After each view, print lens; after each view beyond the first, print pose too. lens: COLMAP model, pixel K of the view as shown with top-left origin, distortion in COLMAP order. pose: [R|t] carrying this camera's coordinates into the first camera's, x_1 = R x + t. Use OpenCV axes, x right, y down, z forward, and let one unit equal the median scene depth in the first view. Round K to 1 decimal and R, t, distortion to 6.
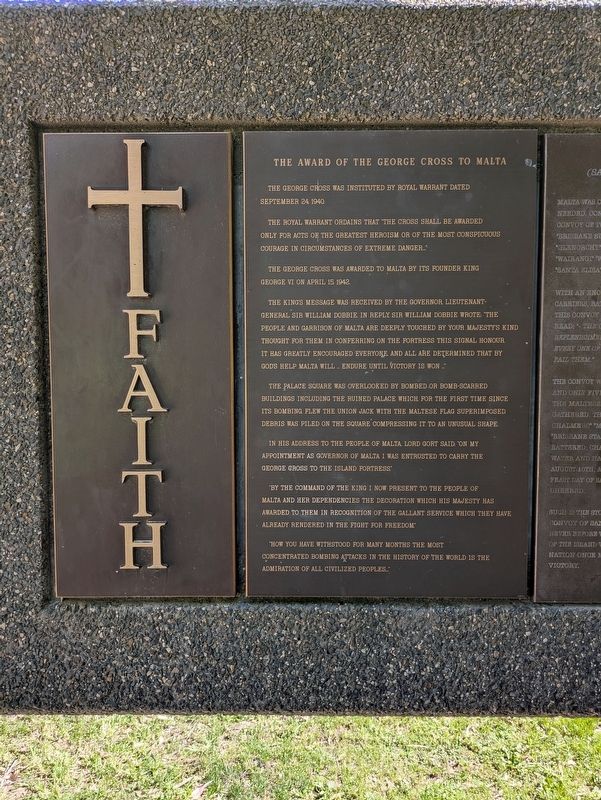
lens RADIAL K [[709.2, 0, 295.1], [0, 709.2, 388.6], [0, 0, 1]] dist [0.049722, -0.053675]
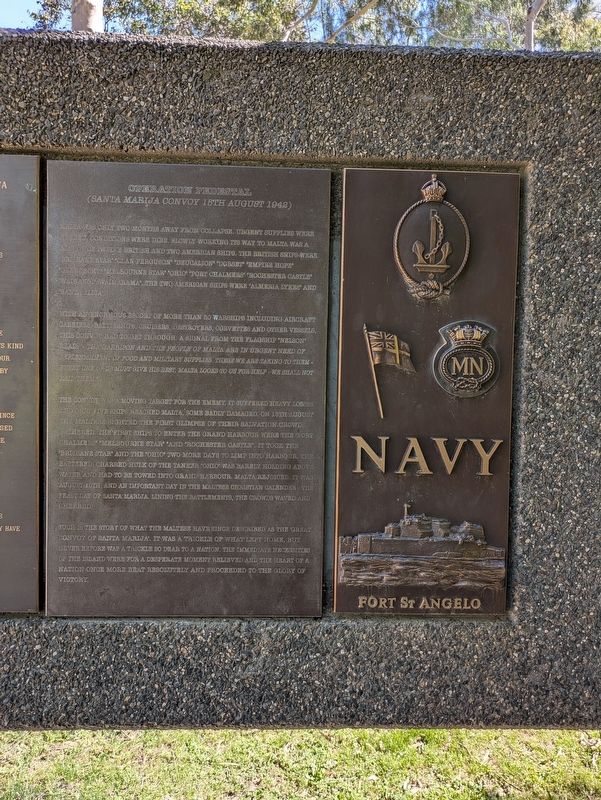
lens RADIAL K [[709.2, 0, 295.1], [0, 709.2, 388.6], [0, 0, 1]] dist [0.049722, -0.053675]
pose [[0.998182, 0.018717, 0.057296, 0.625281], [-0.017410, 0.999578, -0.023235, -0.007650], [-0.057707, 0.022195, 0.998087, -0.044548]]
